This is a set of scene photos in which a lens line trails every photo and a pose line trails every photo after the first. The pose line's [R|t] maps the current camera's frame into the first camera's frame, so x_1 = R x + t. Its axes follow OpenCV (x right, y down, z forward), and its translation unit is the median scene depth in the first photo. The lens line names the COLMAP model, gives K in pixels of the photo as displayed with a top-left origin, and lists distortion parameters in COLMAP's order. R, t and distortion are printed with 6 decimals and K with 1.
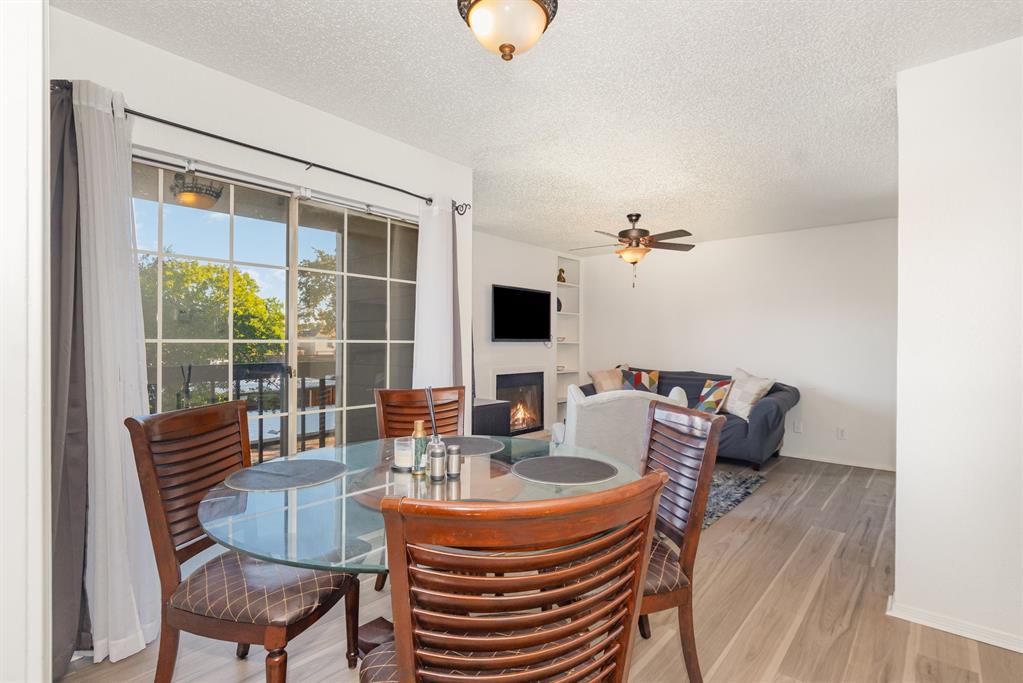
lens RADIAL K [[470.5, 0, 511.5], [0, 470.5, 341.5], [0, 0, 1]] dist [-0.000595, -0.000248]
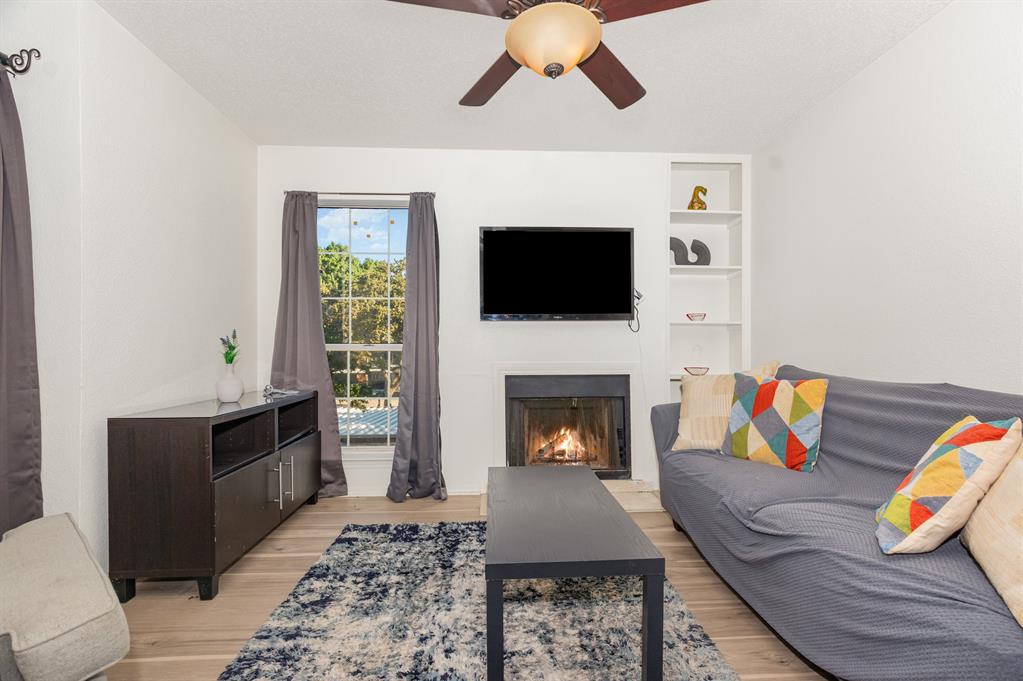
lens RADIAL K [[458.2, 0, 517.8], [0, 458.2, 350.3], [0, 0, 1]] dist [-0.000388, -0.000496]
pose [[0.699914, -0.007435, -0.714189, 0.384083], [0.006652, 0.999970, -0.003891, 0.038877], [0.714196, -0.002027, 0.699942, 0.559377]]
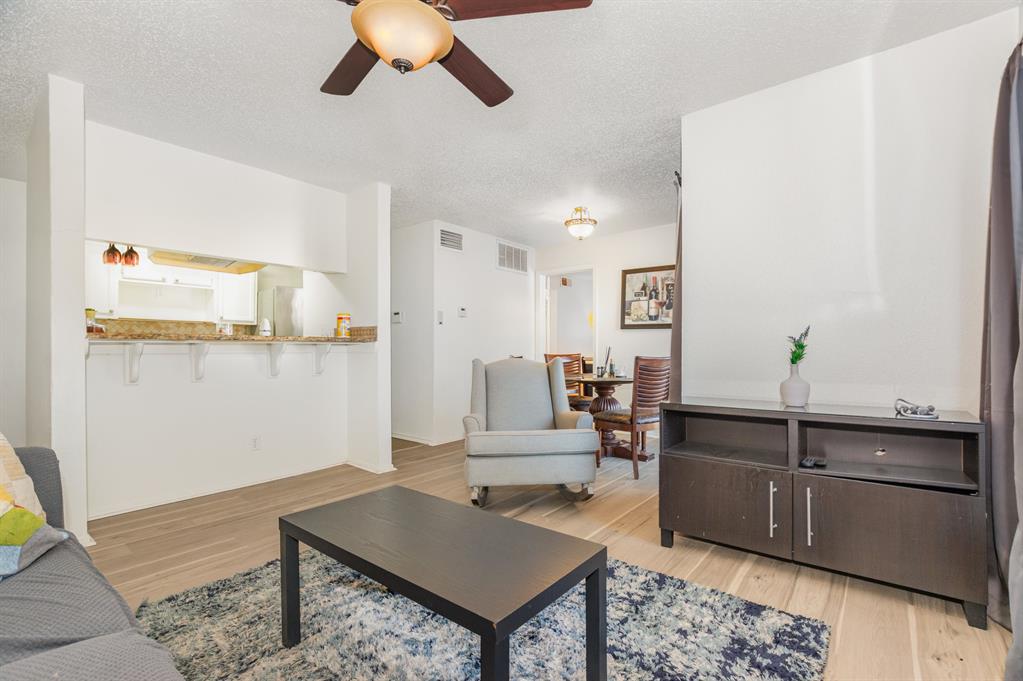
lens RADIAL K [[458.2, 0, 517.8], [0, 458.2, 350.3], [0, 0, 1]] dist [-0.000388, -0.000496]
pose [[-0.998753, -0.004952, -0.049670, 0.151552], [-0.005010, 0.999987, 0.001044, 0.036703], [0.049664, 0.001292, -0.998765, 1.033603]]
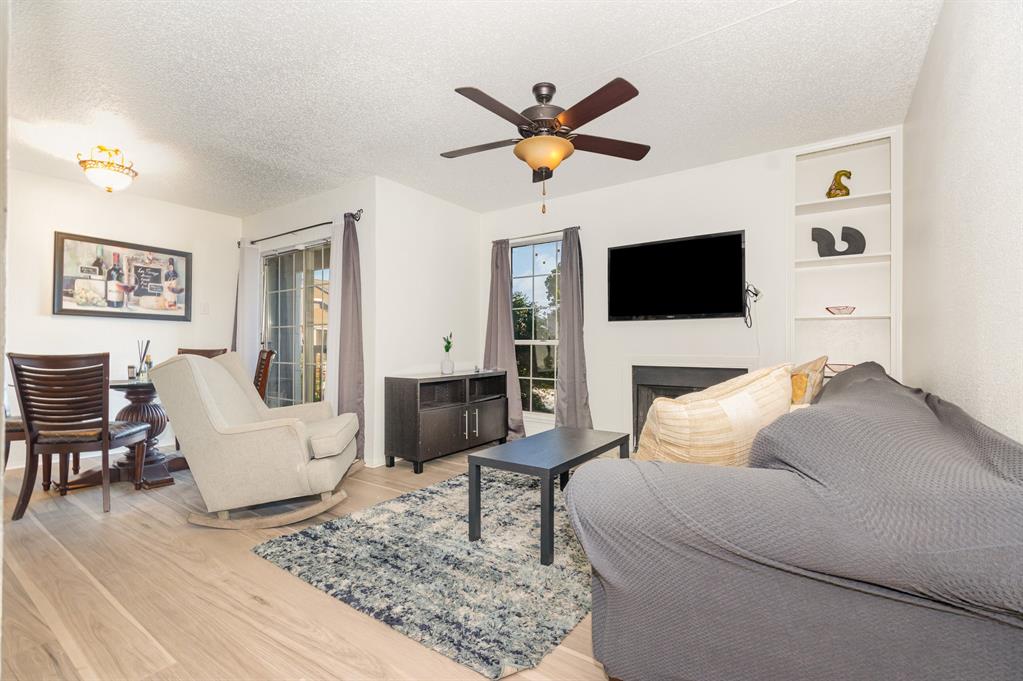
lens RADIAL K [[458.2, 0, 517.8], [0, 458.2, 350.3], [0, 0, 1]] dist [-0.000388, -0.000496]
pose [[0.113694, 0.006257, -0.993496, 0.638012], [-0.000984, 0.999980, 0.006185, 0.040441], [0.993515, 0.000274, 0.113698, 0.692271]]
